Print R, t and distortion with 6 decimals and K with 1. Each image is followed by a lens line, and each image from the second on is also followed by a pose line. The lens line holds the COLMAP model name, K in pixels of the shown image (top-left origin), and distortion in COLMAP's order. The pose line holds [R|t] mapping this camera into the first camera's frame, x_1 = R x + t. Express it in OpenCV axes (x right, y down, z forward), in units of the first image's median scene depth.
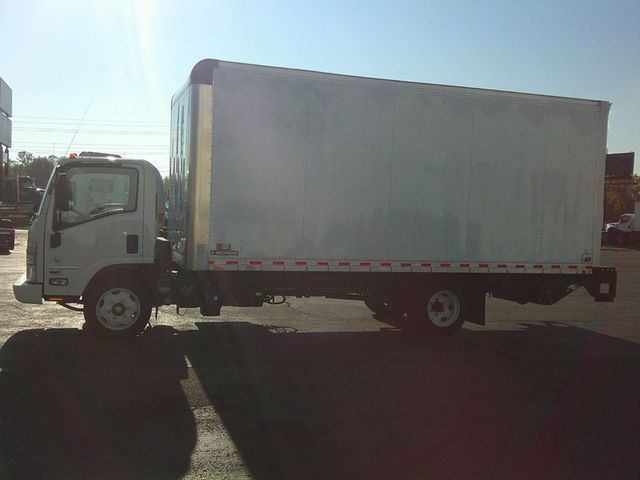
lens RADIAL K [[664.7, 0, 310.9], [0, 664.7, 243.1], [0, 0, 1]] dist [0.119415, -0.219657]
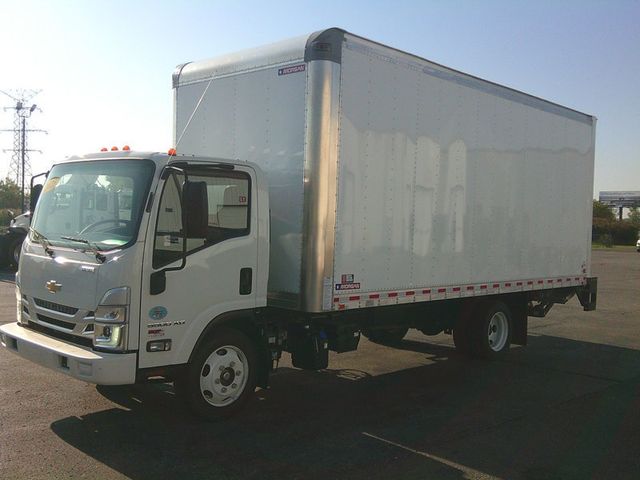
lens RADIAL K [[664.7, 0, 310.9], [0, 664.7, 243.1], [0, 0, 1]] dist [0.119415, -0.219657]
pose [[0.875779, -0.019917, 0.482301, -0.539053], [0.014080, 0.999777, 0.015720, -0.047984], [-0.482506, -0.006976, 0.875865, 0.353713]]
